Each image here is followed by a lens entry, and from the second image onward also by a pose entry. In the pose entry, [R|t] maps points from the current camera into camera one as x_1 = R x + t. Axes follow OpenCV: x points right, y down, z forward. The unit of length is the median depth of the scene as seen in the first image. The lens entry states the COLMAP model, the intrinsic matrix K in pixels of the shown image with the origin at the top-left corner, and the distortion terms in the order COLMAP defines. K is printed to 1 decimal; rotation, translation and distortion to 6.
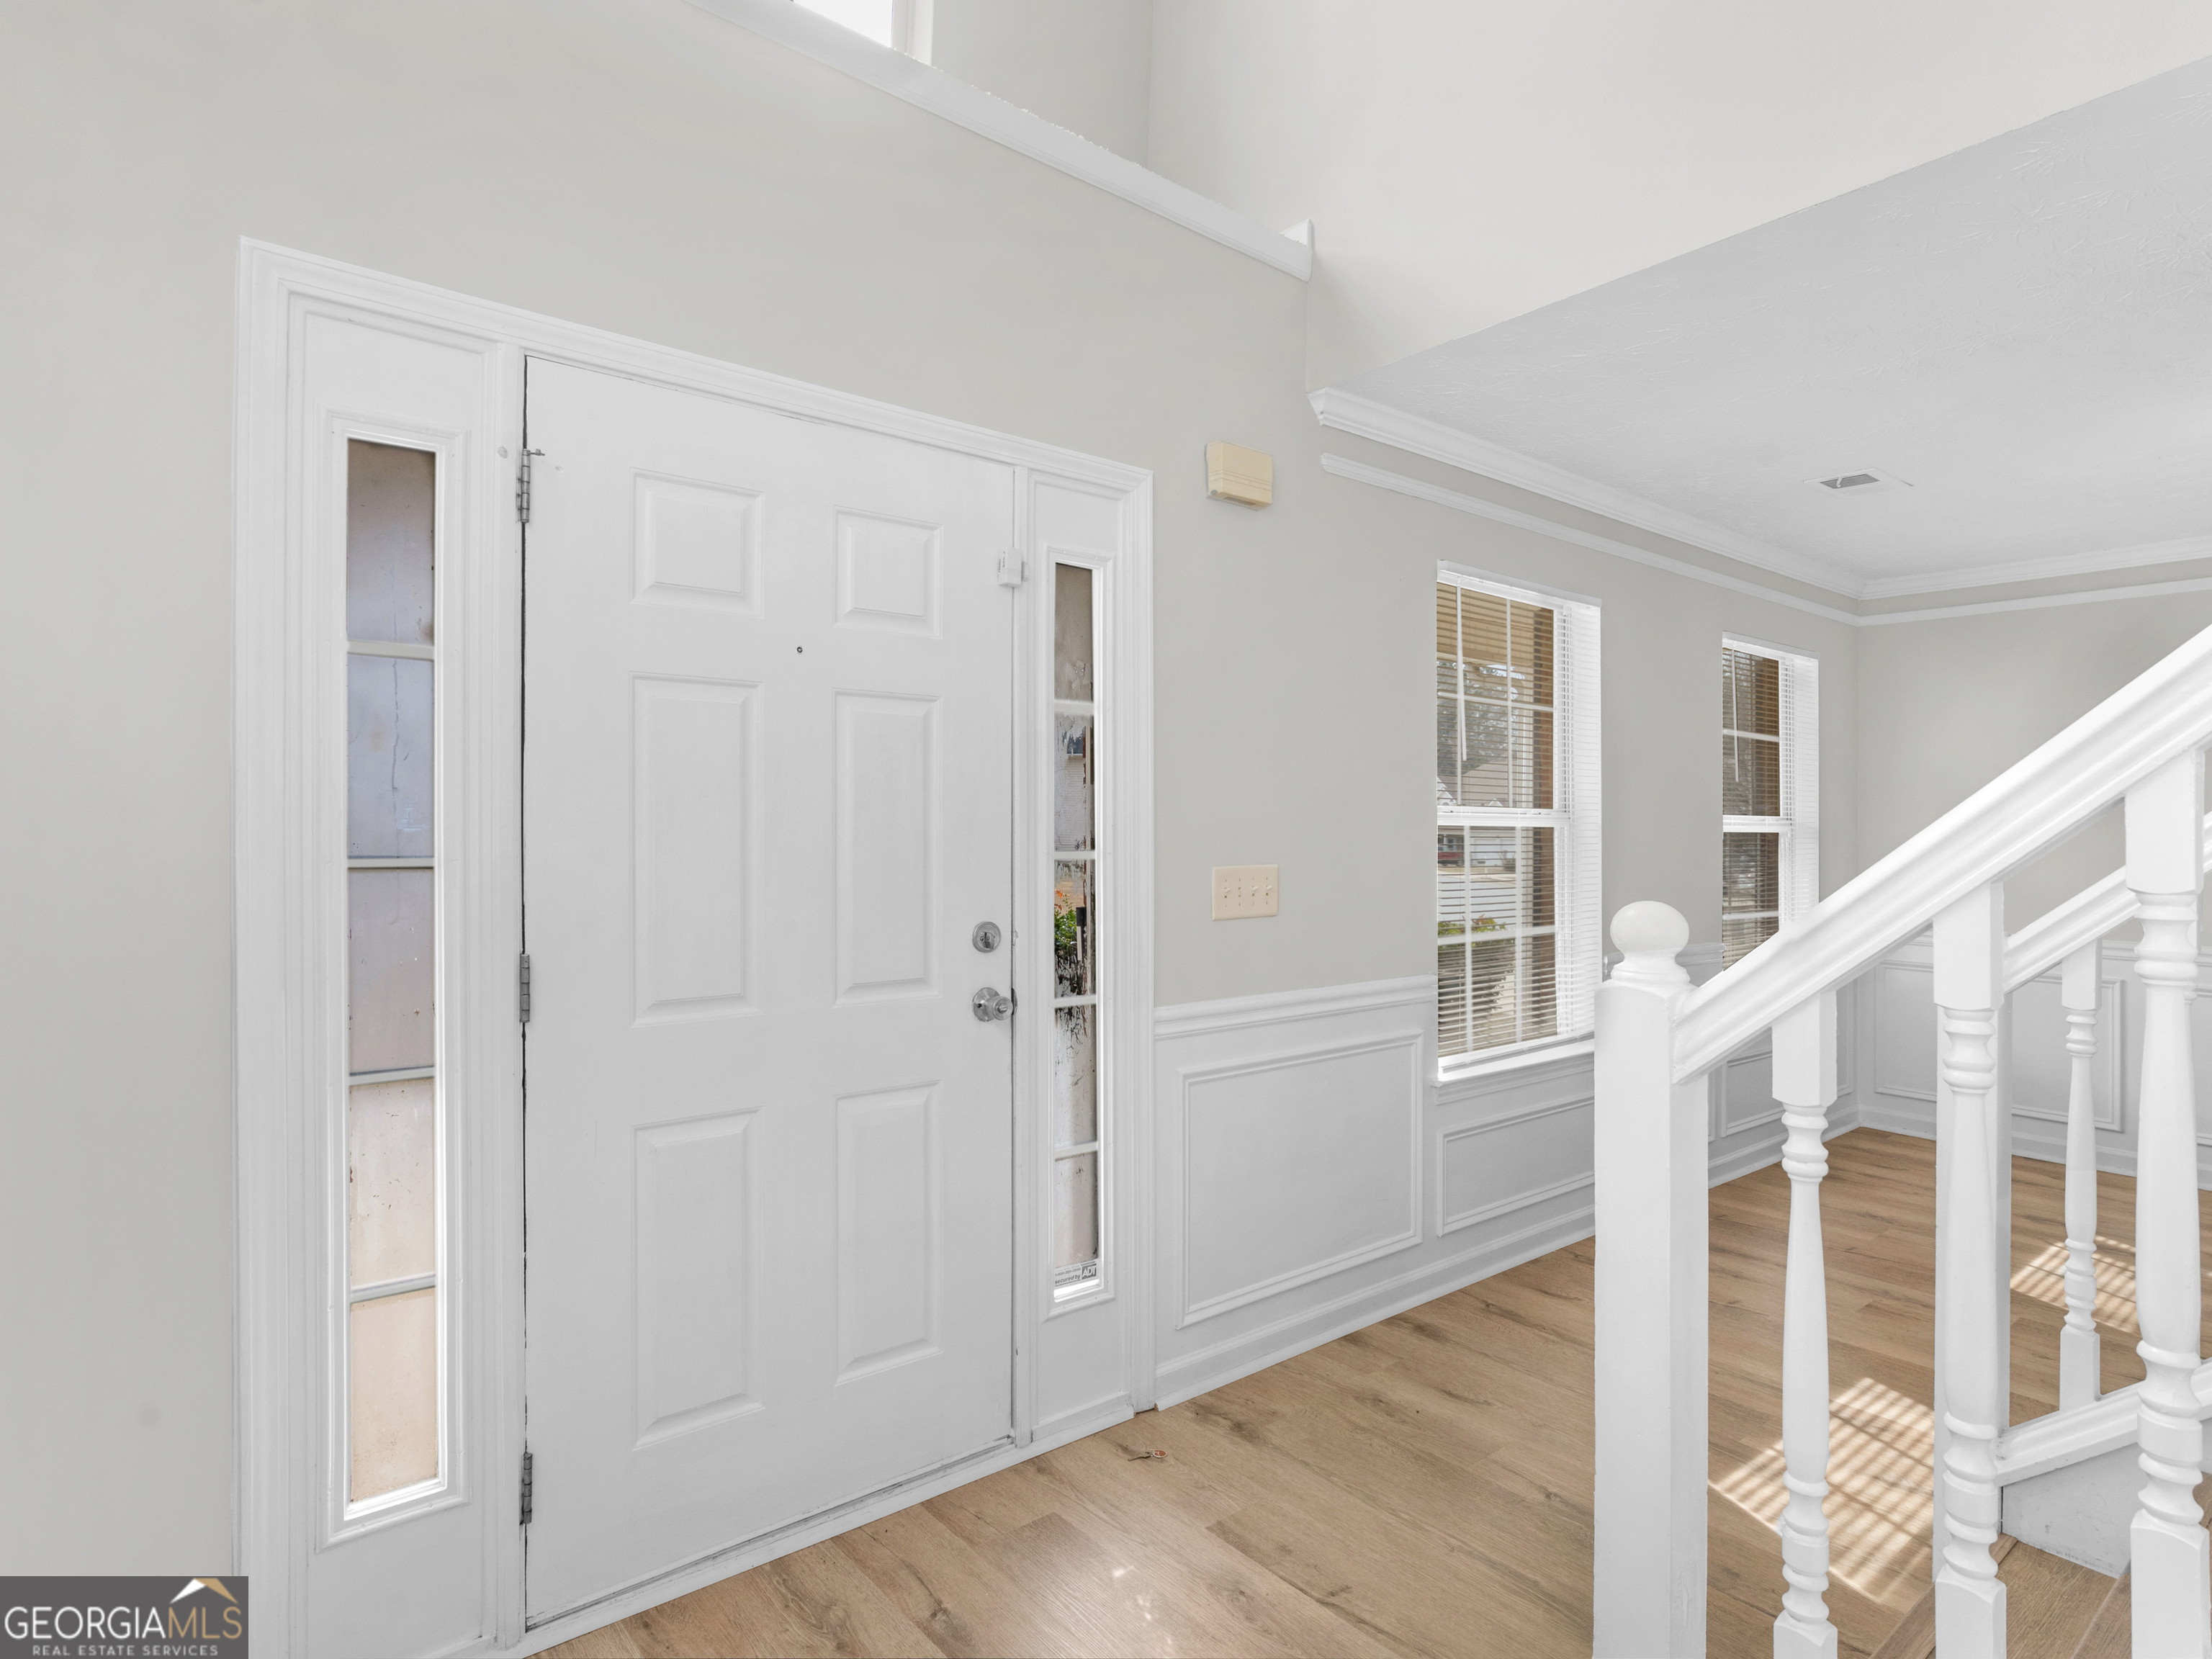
lens RADIAL K [[1201.0, 0, 1113.4], [0, 1201.0, 830.8], [0, 0, 1]] dist [0.011824, -0.000097]
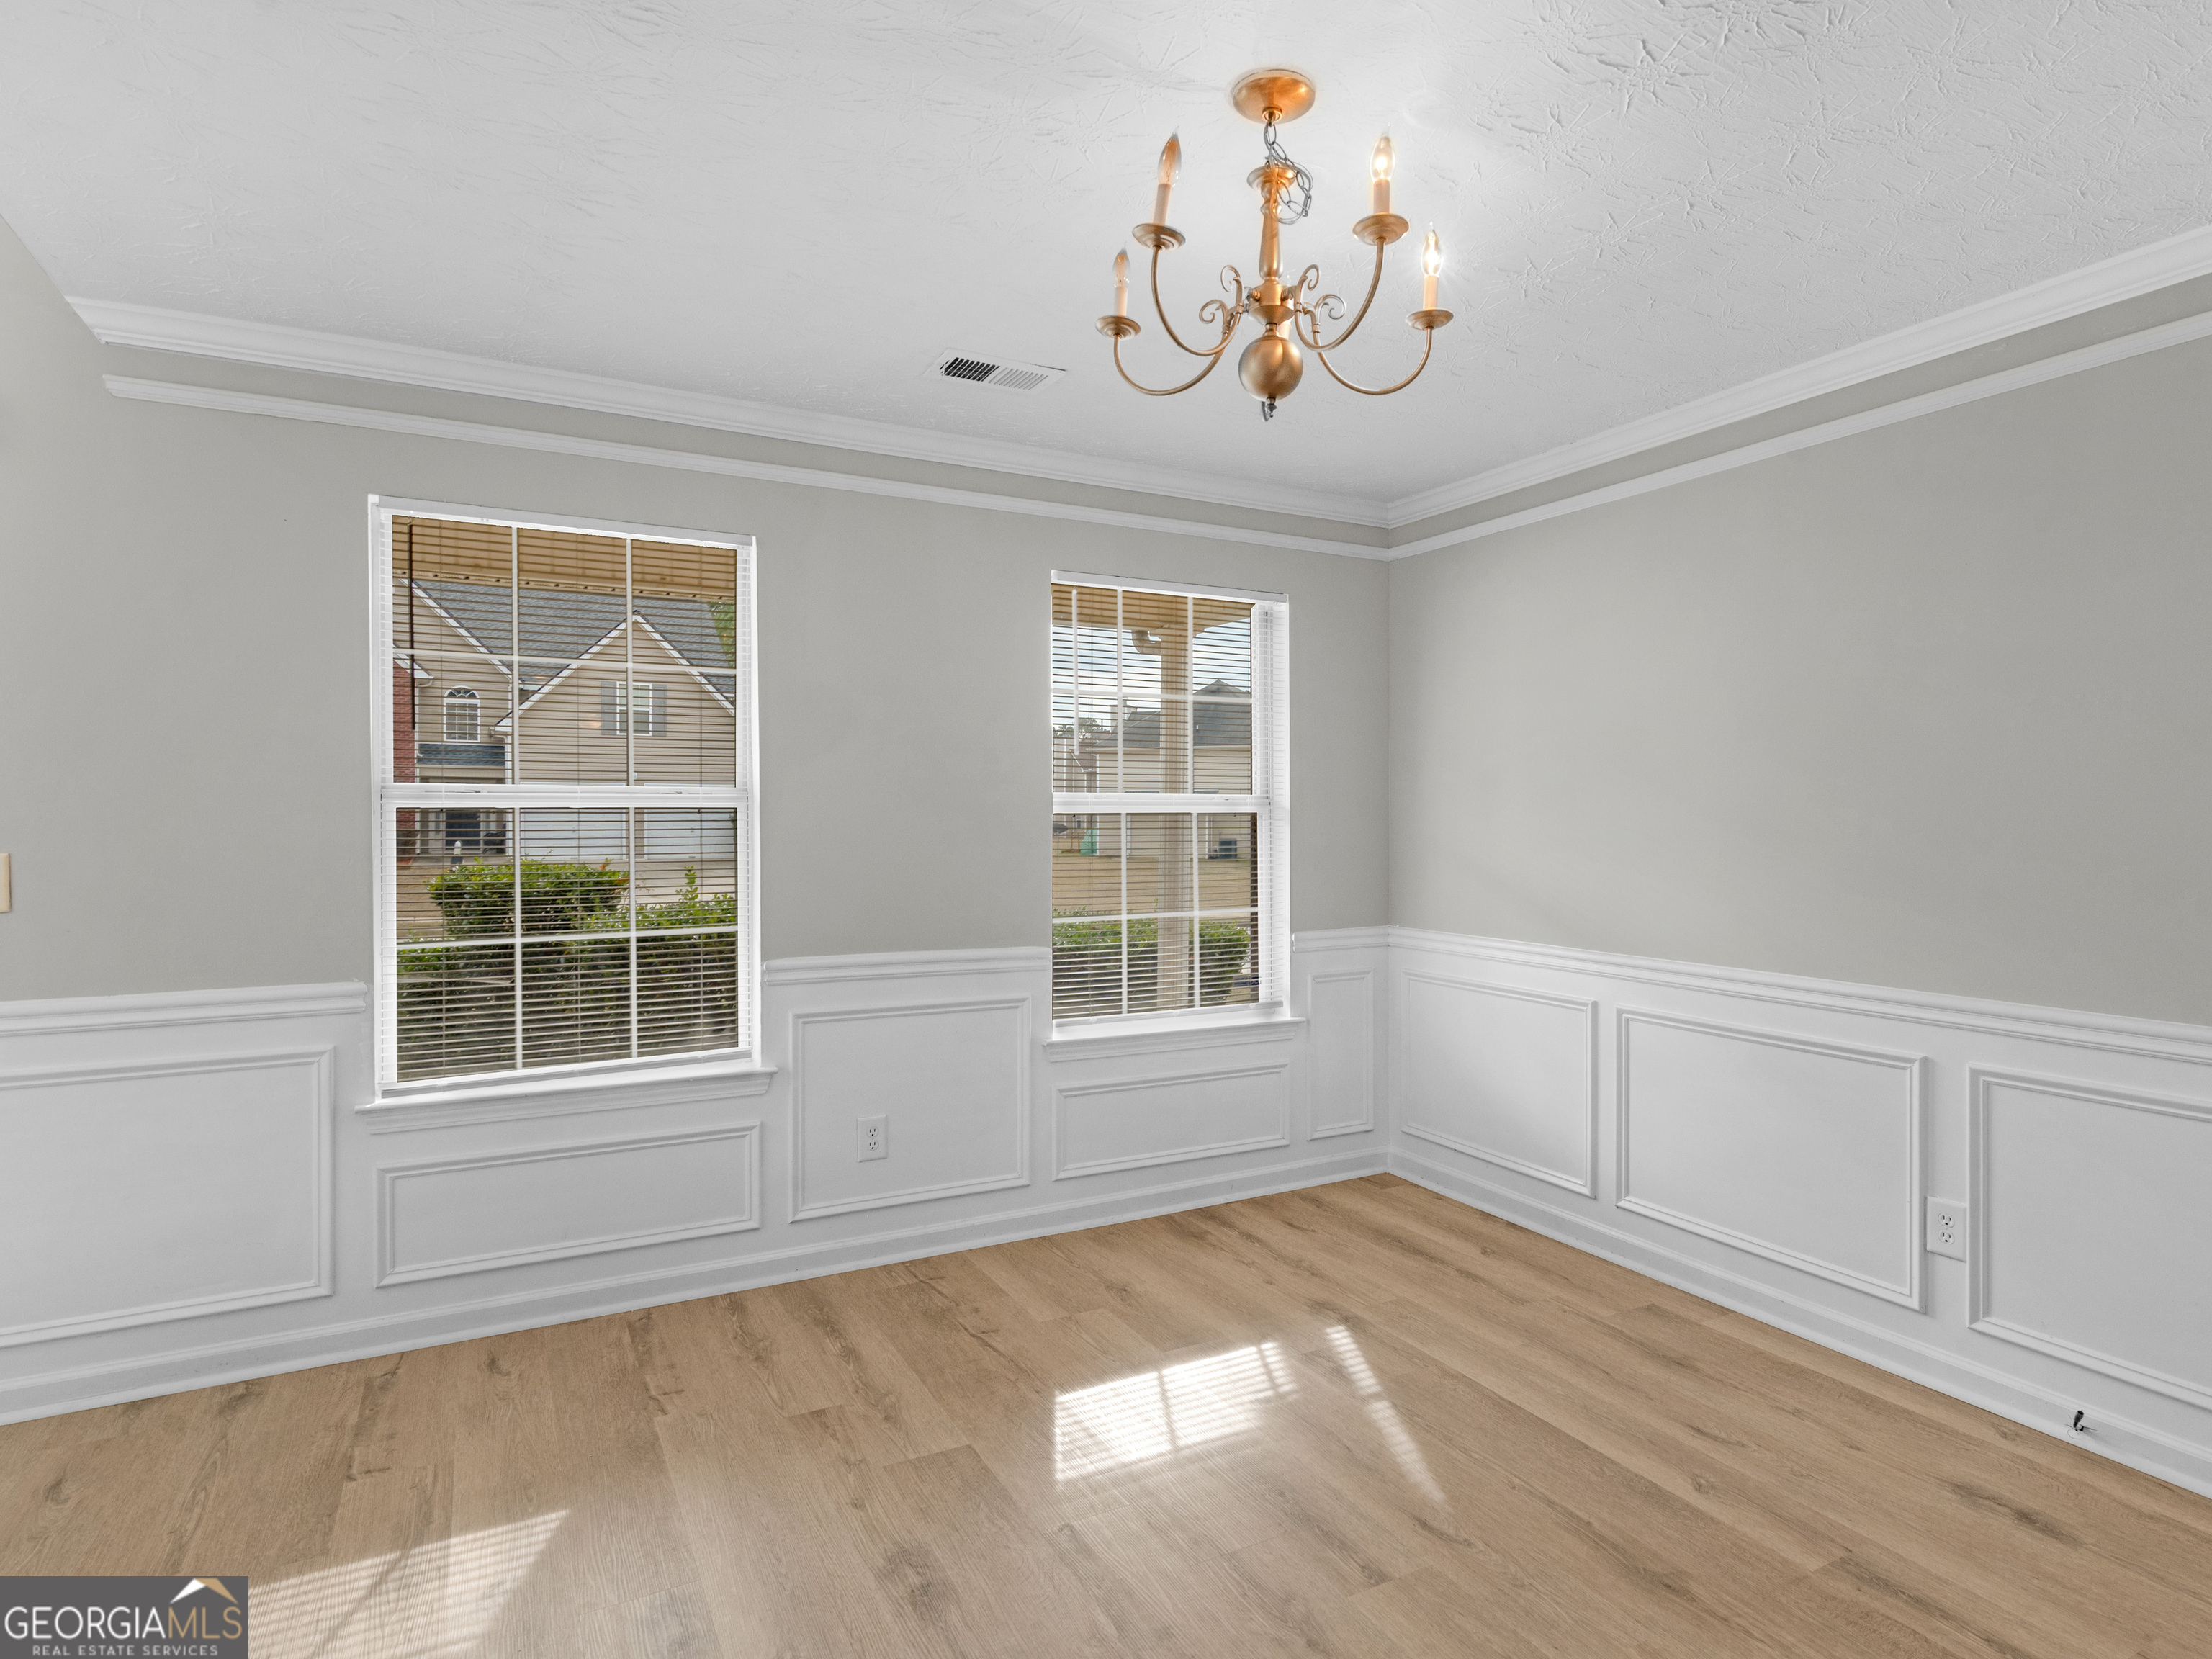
lens RADIAL K [[1201.0, 0, 1102.1], [0, 1201.0, 813.9], [0, 0, 1]] dist [0.011824, -0.000097]
pose [[0.980118, -0.012576, -0.198016, 0.780521], [0.010088, 0.999857, -0.013566, 0.015392], [0.198159, 0.011298, 0.980105, 0.216378]]
